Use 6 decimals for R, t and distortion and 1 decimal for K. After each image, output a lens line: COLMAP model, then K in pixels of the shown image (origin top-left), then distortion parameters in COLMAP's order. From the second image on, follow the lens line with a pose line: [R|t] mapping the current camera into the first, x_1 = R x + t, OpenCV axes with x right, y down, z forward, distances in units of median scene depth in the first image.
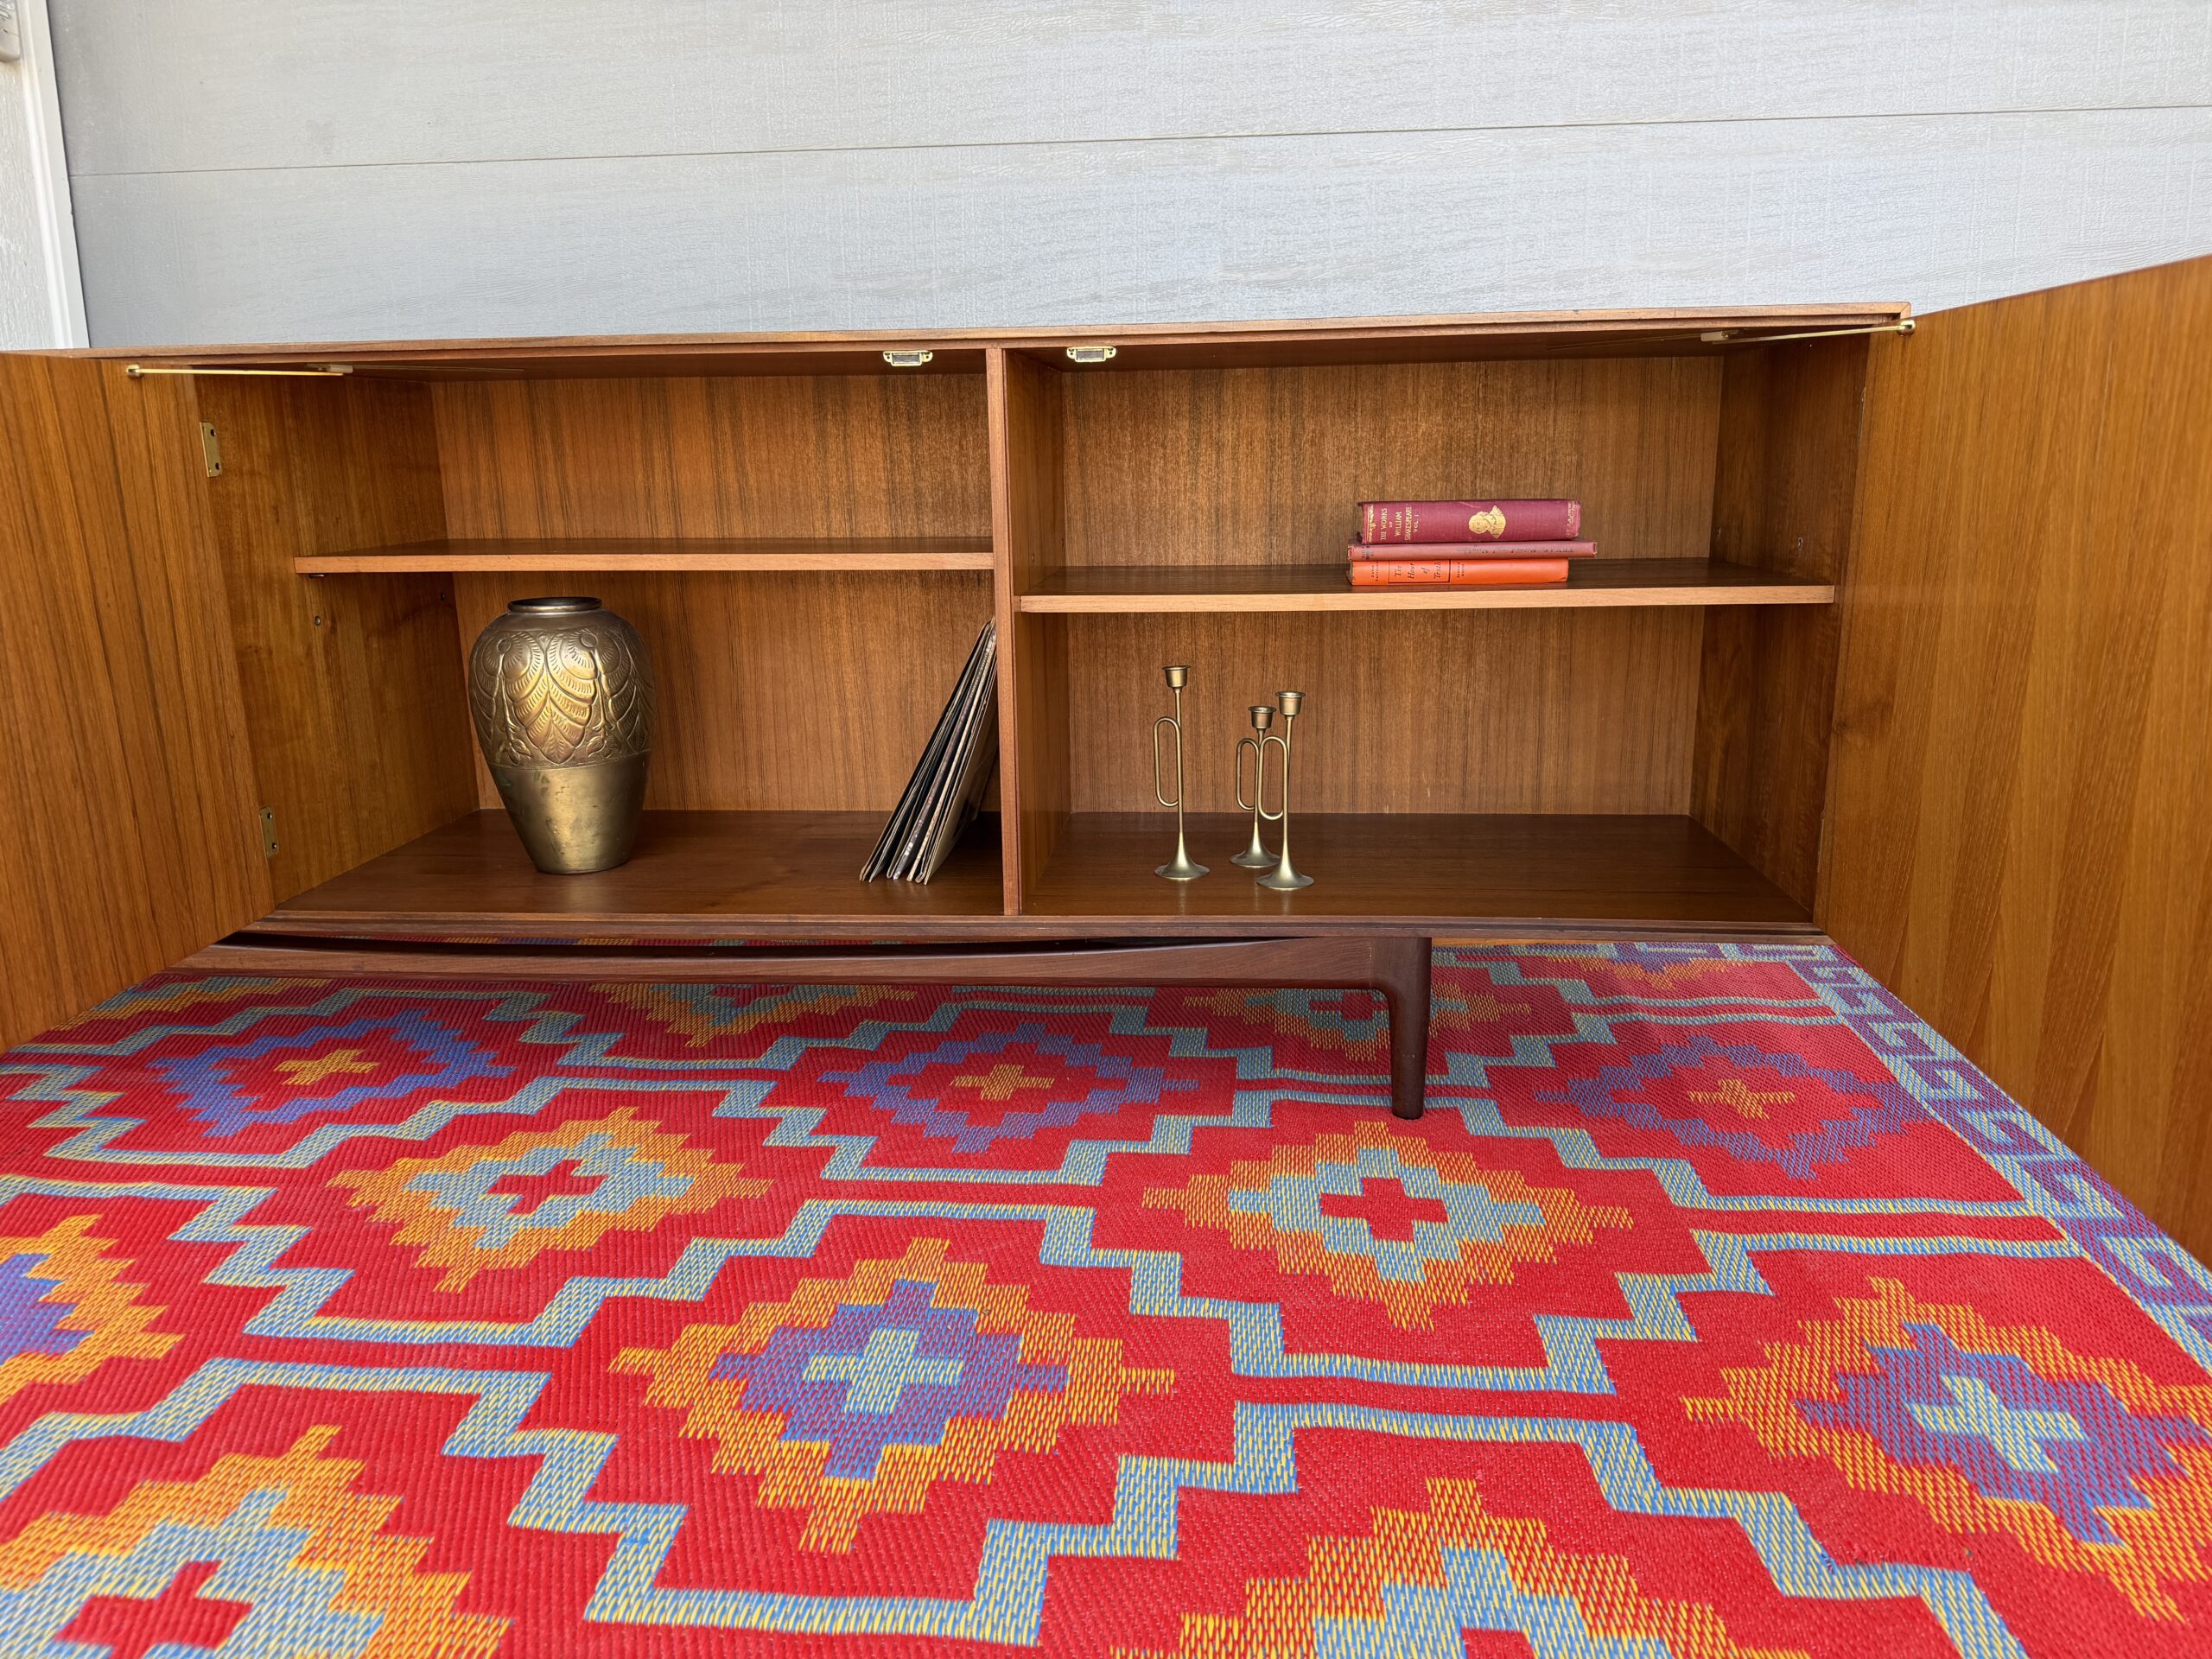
lens RADIAL K [[1551.4, 0, 1107.7], [0, 1551.4, 833.5], [0, 0, 1]] dist [0.082669, -0.137340]
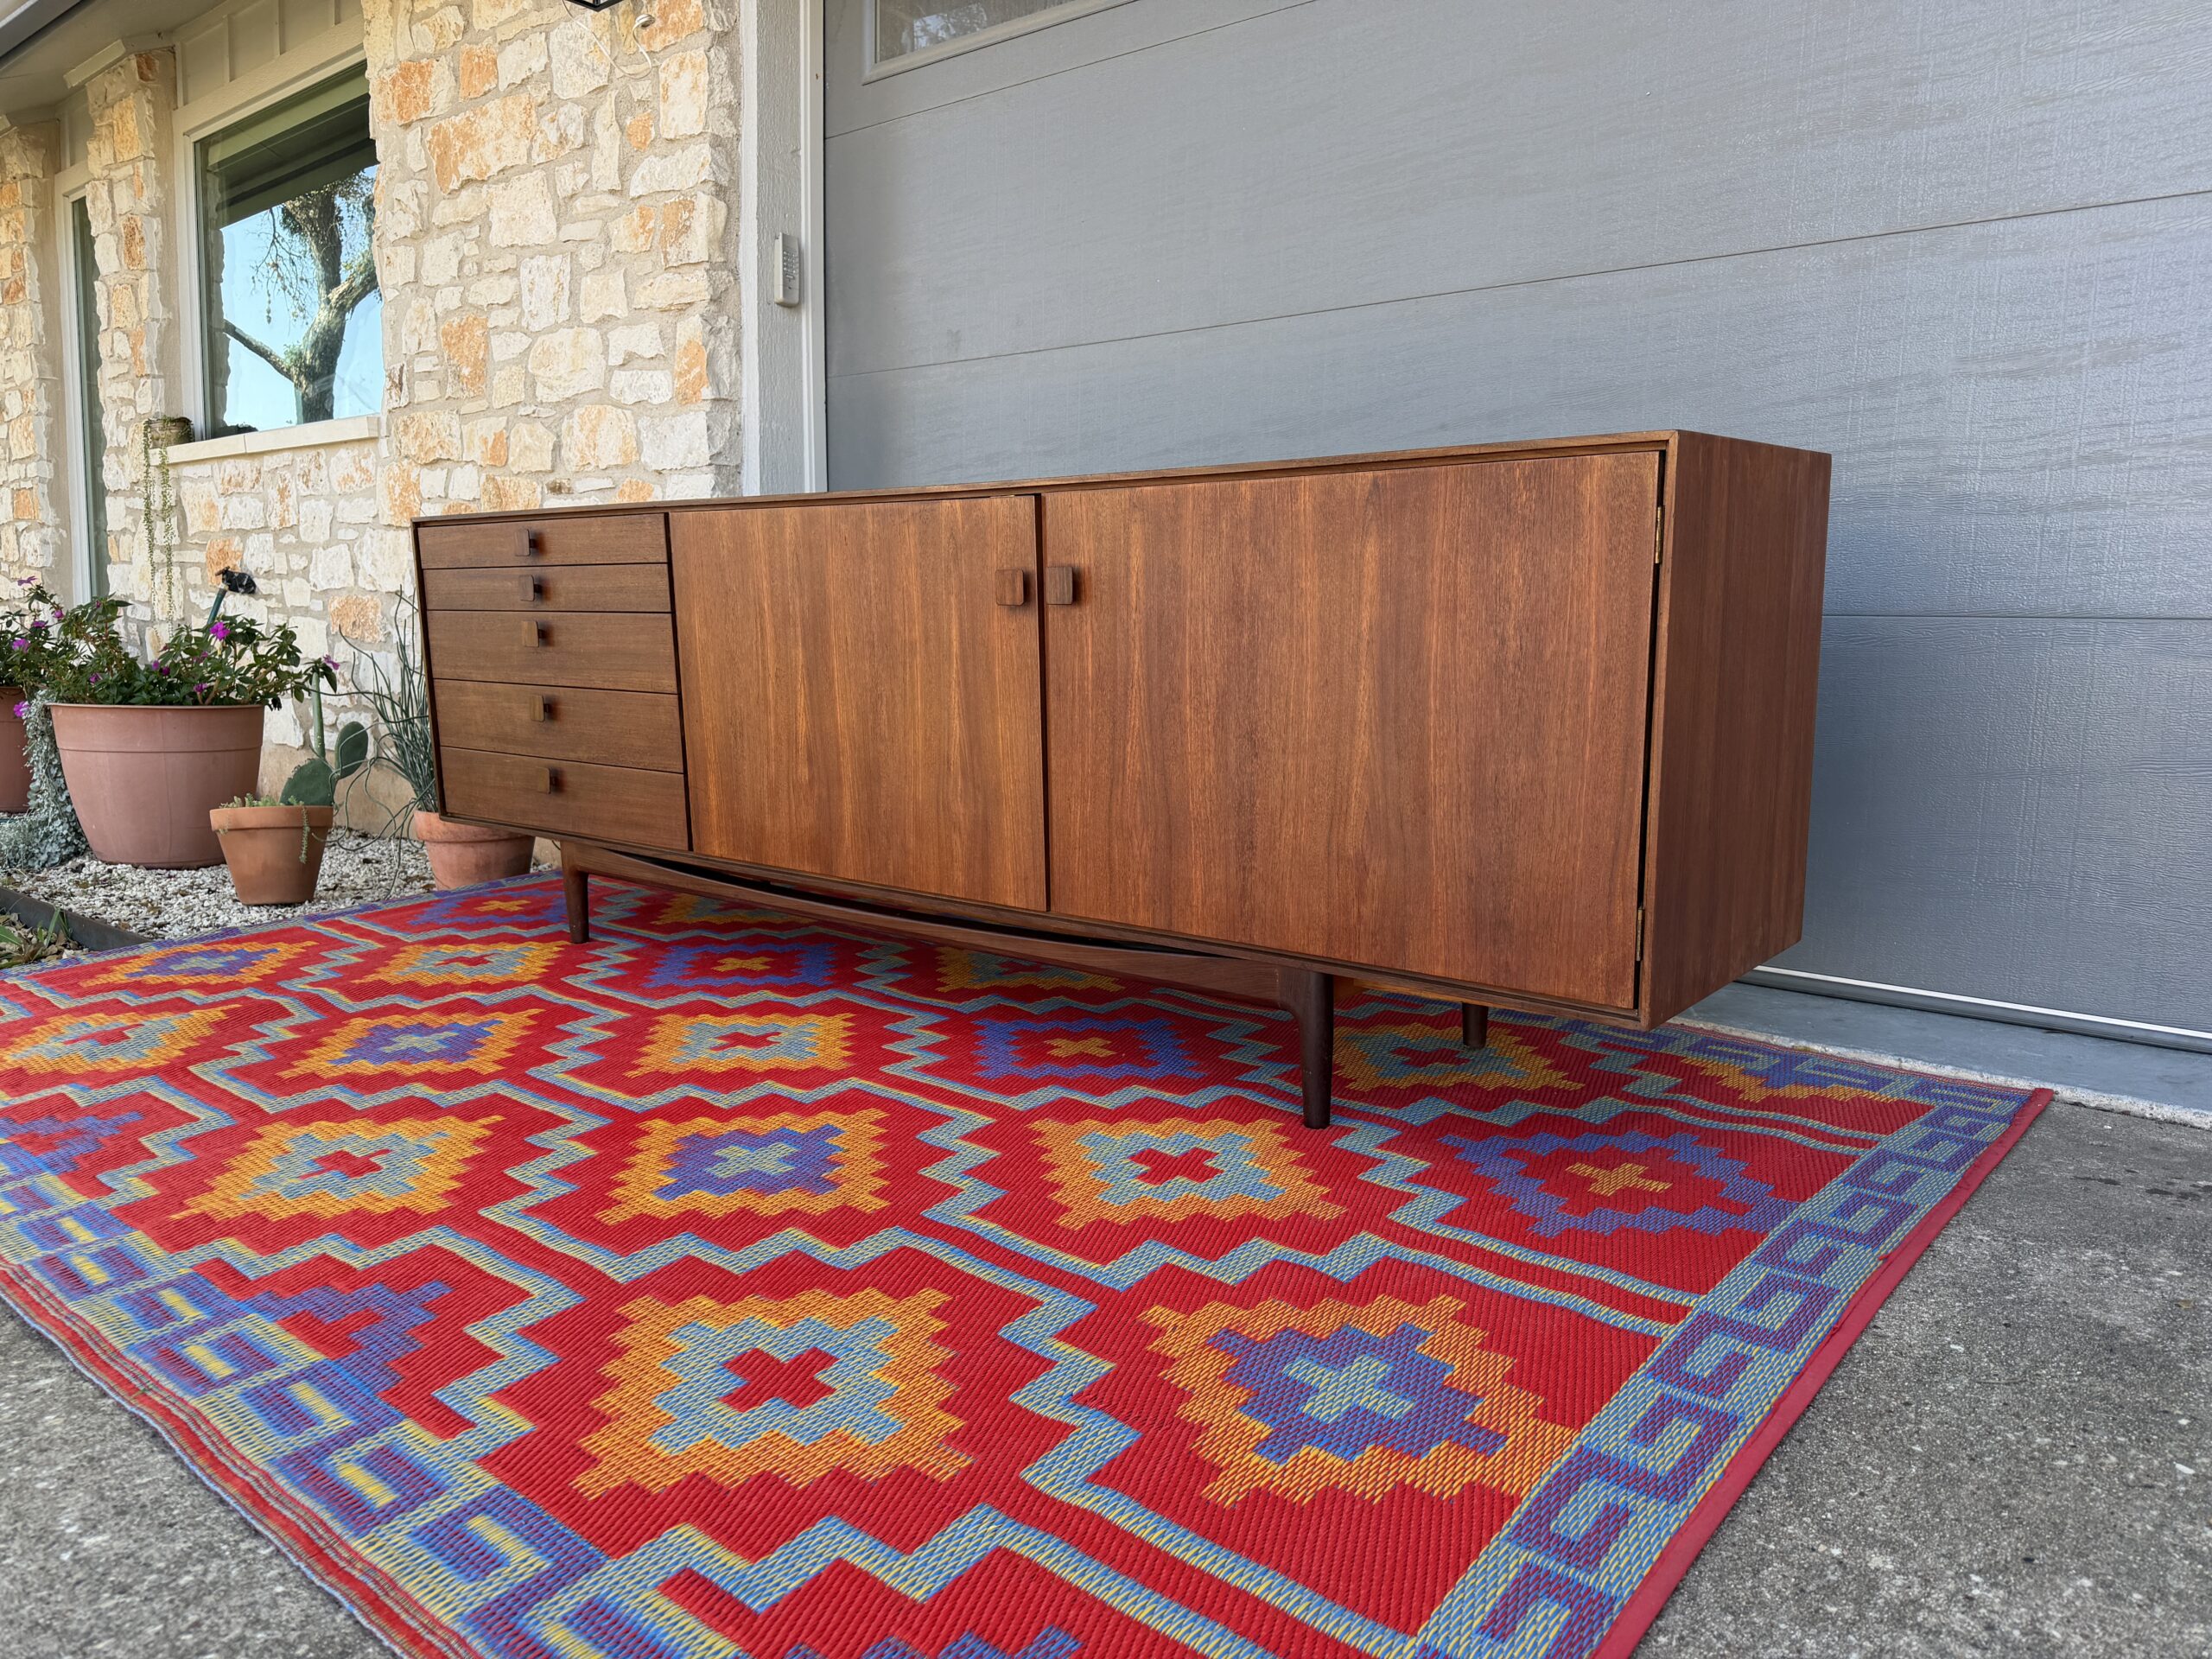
lens RADIAL K [[1536.4, 0, 1116.1], [0, 1536.4, 840.9], [0, 0, 1]] dist [0.129811, -0.219246]
pose [[0.824016, 0.100400, -0.557600, 0.801284], [-0.131534, 0.991184, -0.015909, 0.008174], [0.551087, 0.086452, 0.829957, -0.076677]]
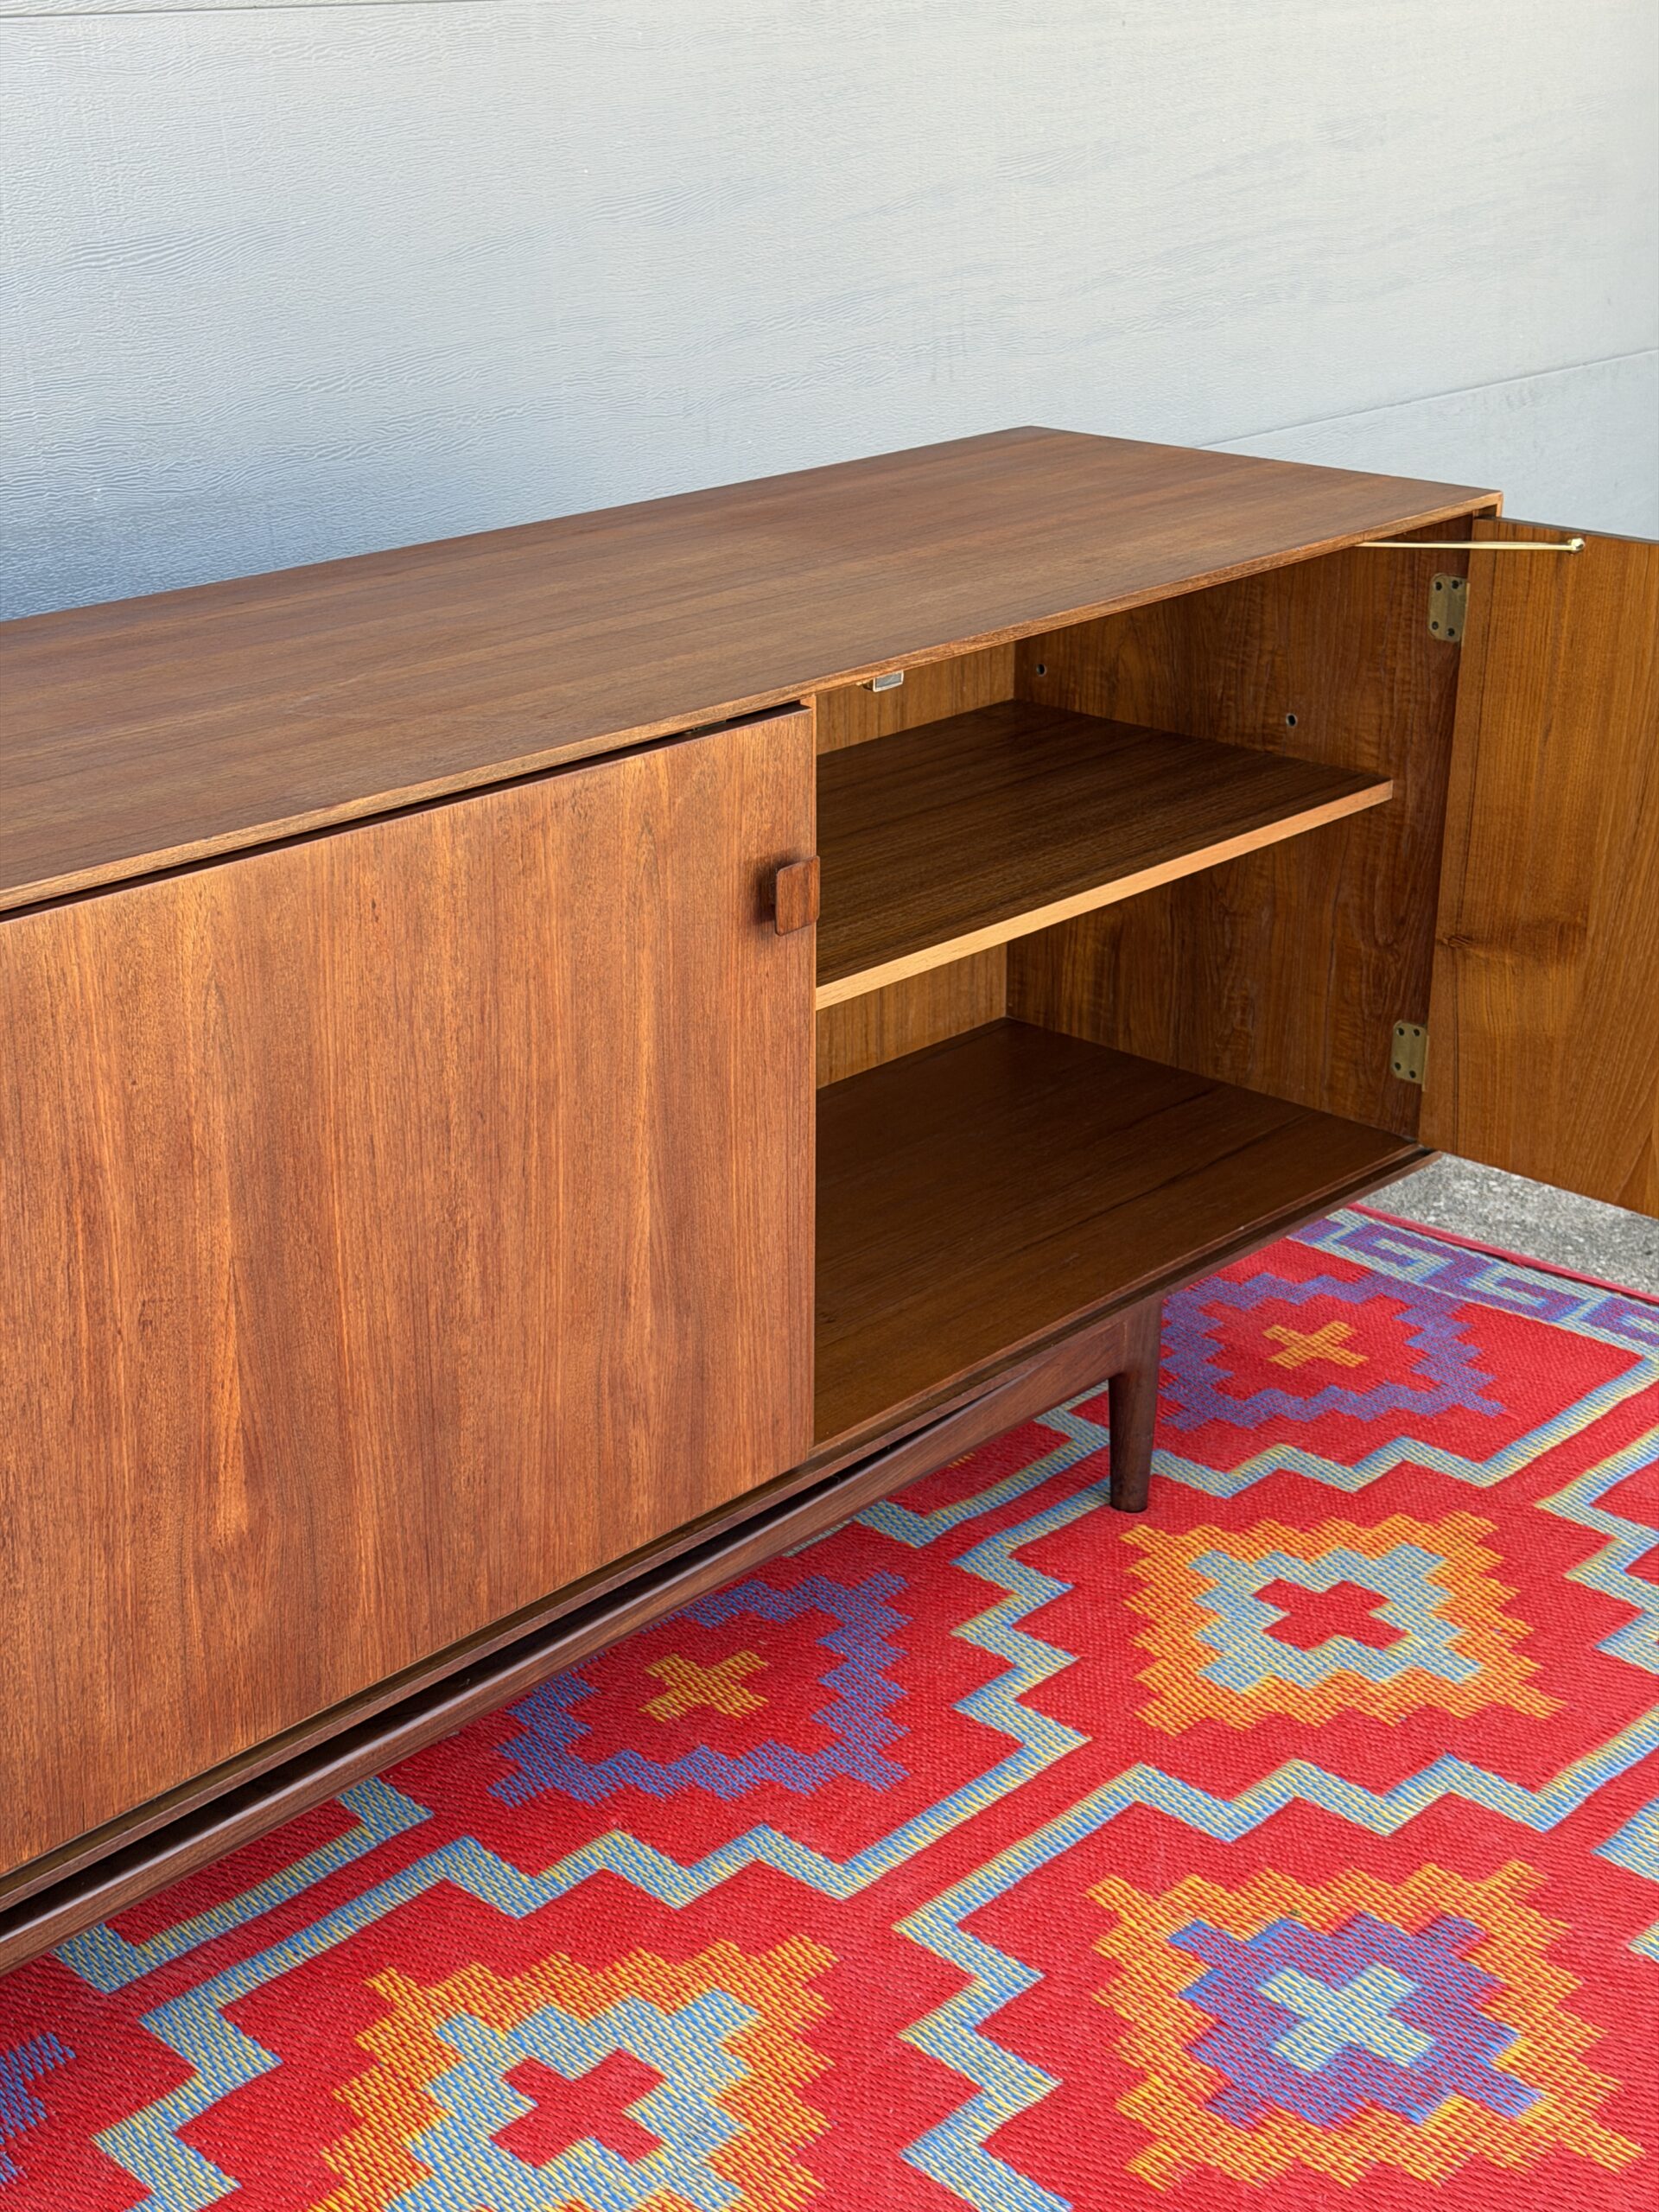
lens RADIAL K [[3067.8, 0, 791.5], [0, 3067.8, 1115.1], [0, 0, 1]] dist [0.140979, -0.069404]
pose [[0.622730, -0.279608, 0.730771, -1.176355], [0.176575, 0.960095, 0.216883, -0.447340], [-0.762252, -0.006024, 0.647252, 0.121109]]
